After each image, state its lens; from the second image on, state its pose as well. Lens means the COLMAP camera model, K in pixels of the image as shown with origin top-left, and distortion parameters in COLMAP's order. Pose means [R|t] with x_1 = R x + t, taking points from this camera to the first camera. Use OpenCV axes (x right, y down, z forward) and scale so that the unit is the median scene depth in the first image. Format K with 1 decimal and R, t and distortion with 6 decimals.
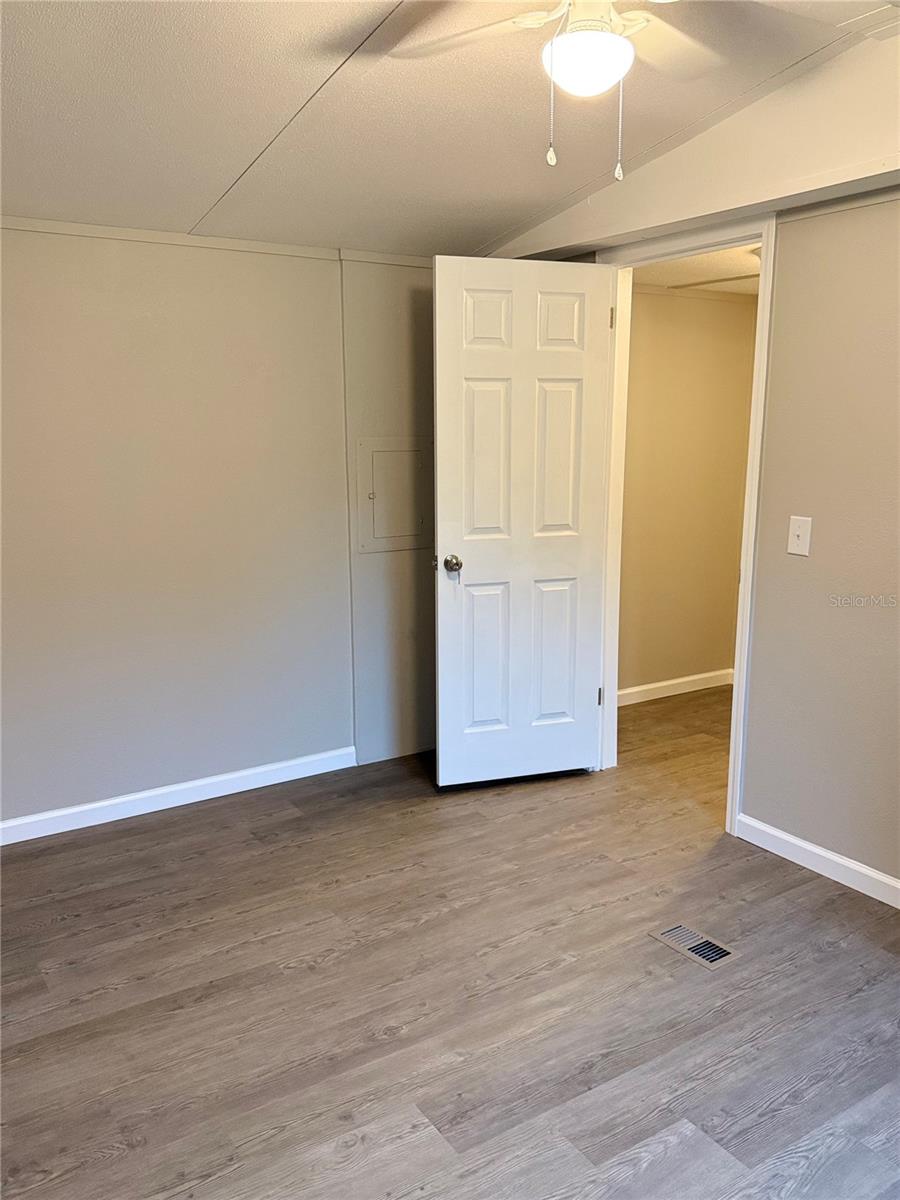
lens RADIAL K [[960.2, 0, 450.3], [0, 960.2, 601.1], [0, 0, 1]] dist [-0.001876, -0.000808]
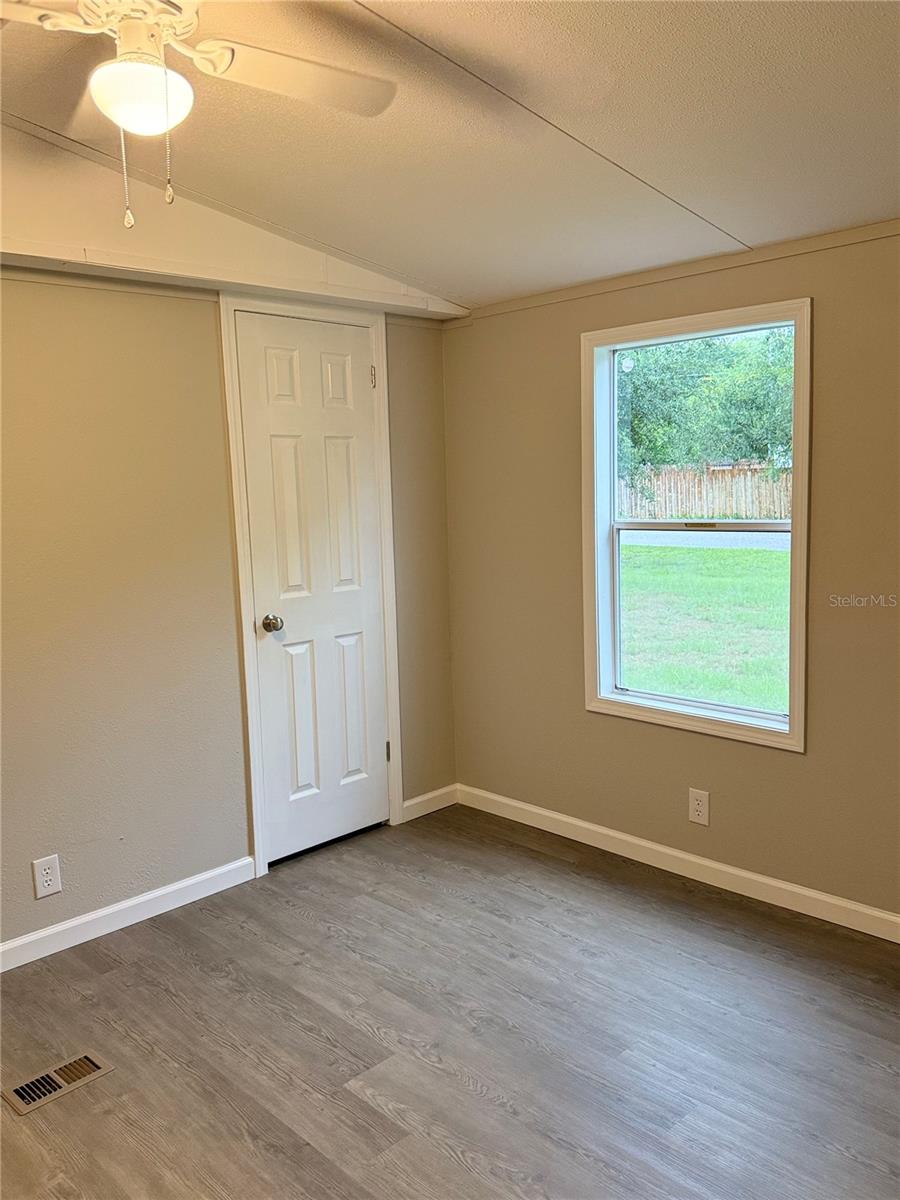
lens RADIAL K [[960.2, 0, 450.2], [0, 960.2, 598.4], [0, 0, 1]] dist [-0.001876, -0.000808]
pose [[-0.191416, -0.112711, 0.975016, -0.821764], [0.221390, 0.962826, 0.154765, -0.160749], [-0.956214, 0.245484, -0.159348, 0.923467]]
